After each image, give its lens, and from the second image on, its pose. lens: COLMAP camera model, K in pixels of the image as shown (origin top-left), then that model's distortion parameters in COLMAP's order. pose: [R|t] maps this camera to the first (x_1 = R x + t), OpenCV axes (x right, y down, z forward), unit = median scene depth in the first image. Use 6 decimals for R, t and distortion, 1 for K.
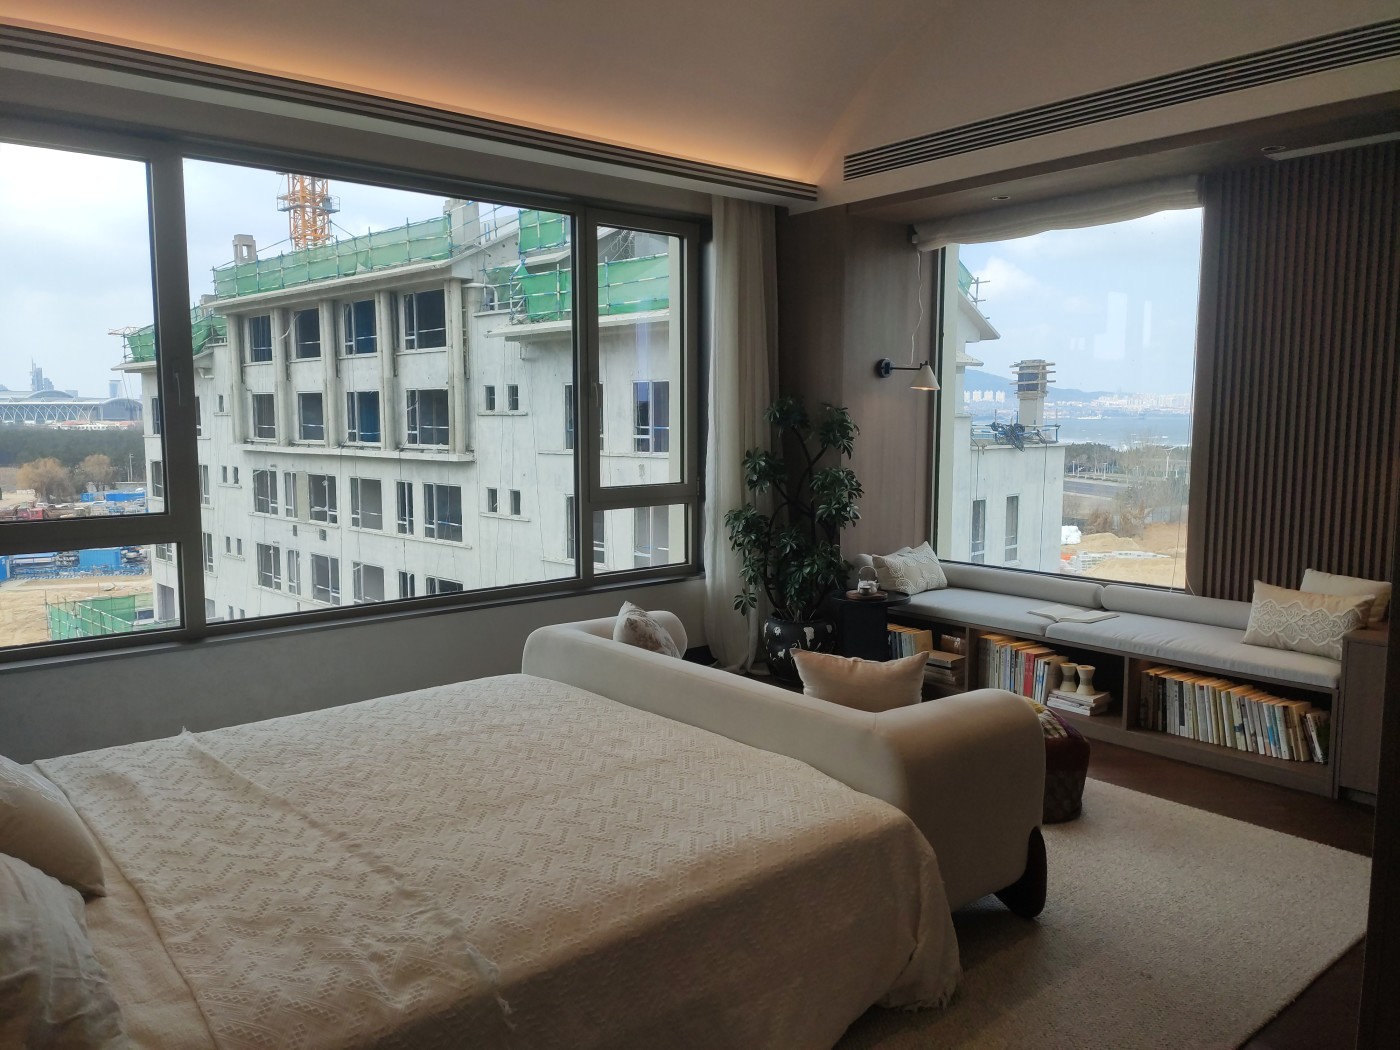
lens RADIAL K [[1045.3, 0, 700.0], [0, 1045.3, 525.0], [0, 0, 1]] dist [0.090740, -0.126773]
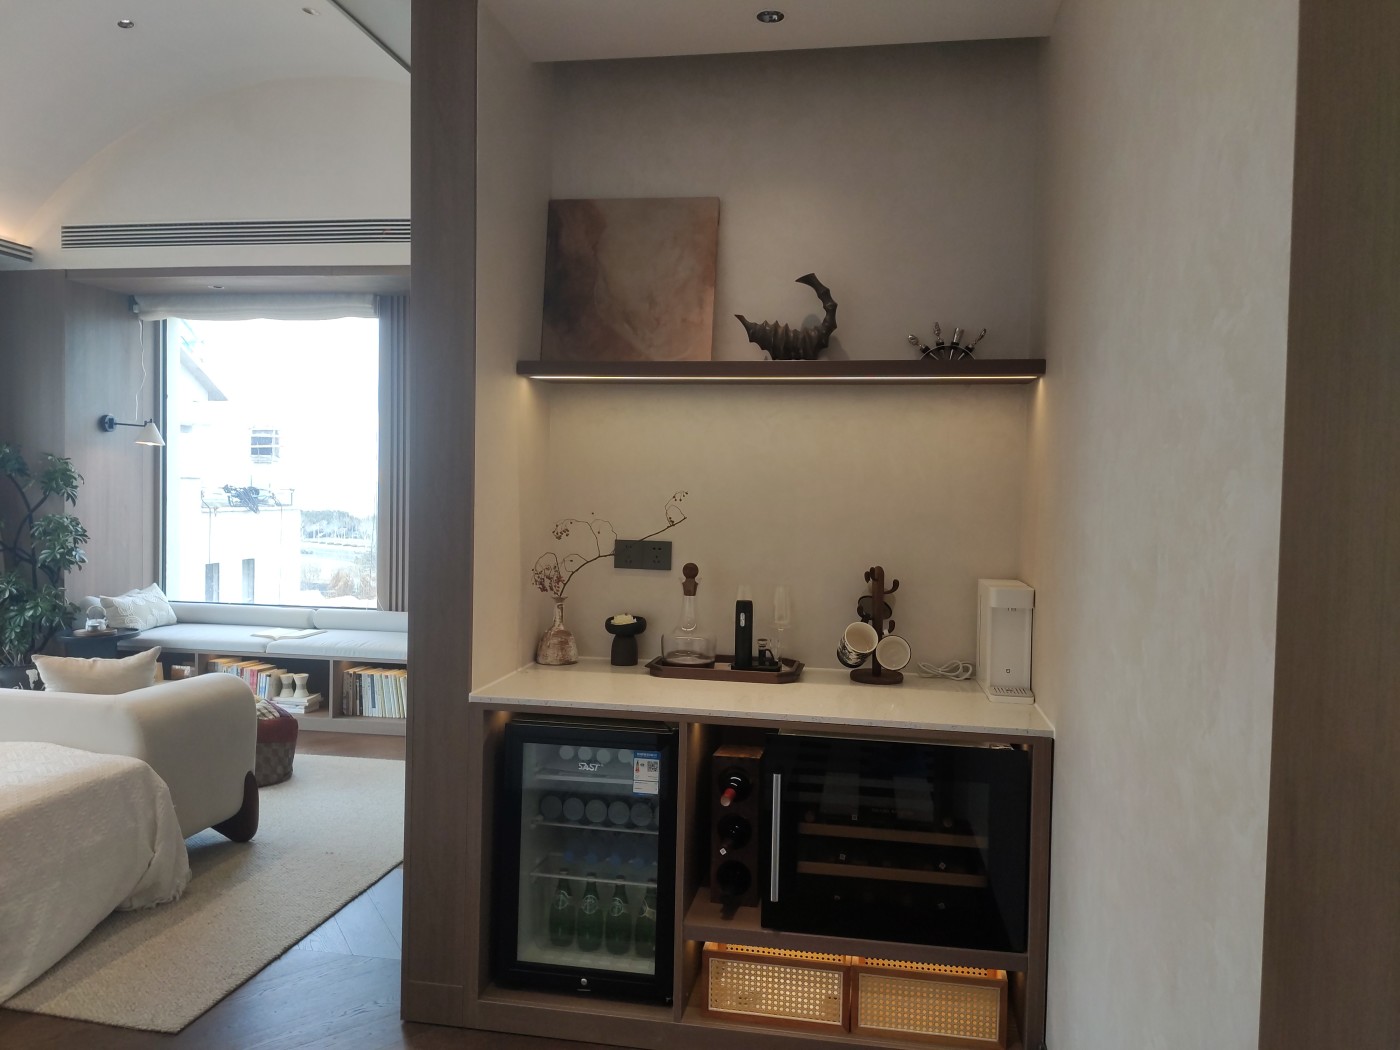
lens RADIAL K [[1045.3, 0, 700.0], [0, 1045.3, 525.0], [0, 0, 1]] dist [0.090740, -0.126773]
pose [[0.771463, -0.006202, 0.636244, -0.052727], [0.046127, 0.997866, -0.046204, 0.034938], [-0.634600, 0.064993, 0.770103, -0.229492]]
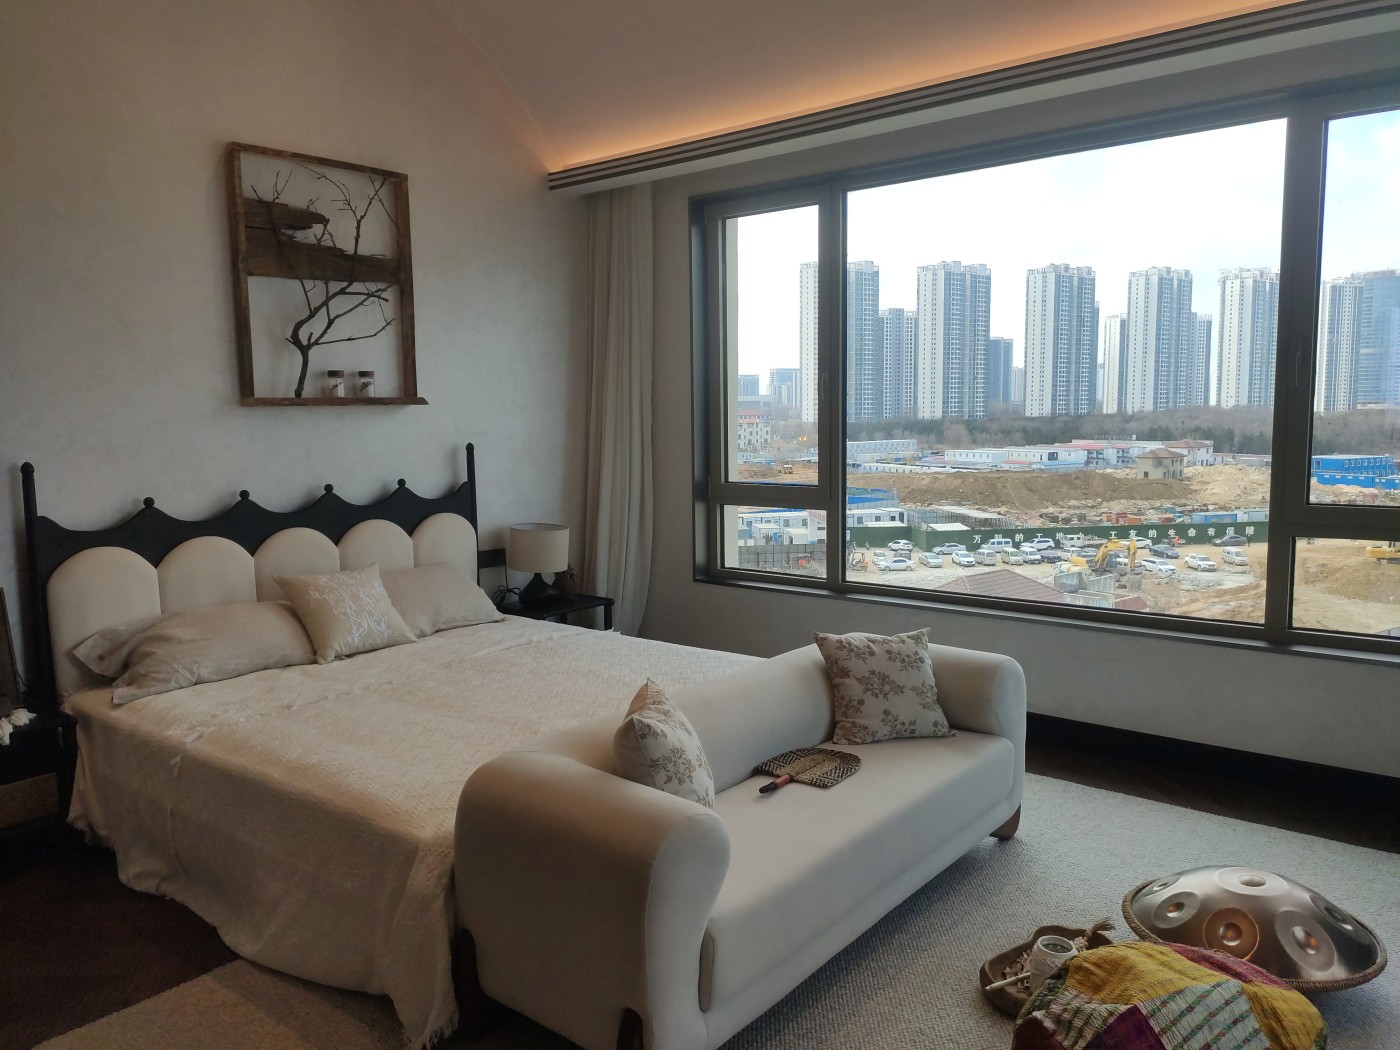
lens RADIAL K [[1068.2, 0, 697.5], [0, 1068.2, 497.2], [0, 0, 1]] dist [0.004562, -0.000029]
pose [[0.180313, 0.084375, -0.979984, 0.538233], [-0.094371, 0.993202, 0.068149, -0.053401], [0.979072, 0.080194, 0.187049, 0.491973]]
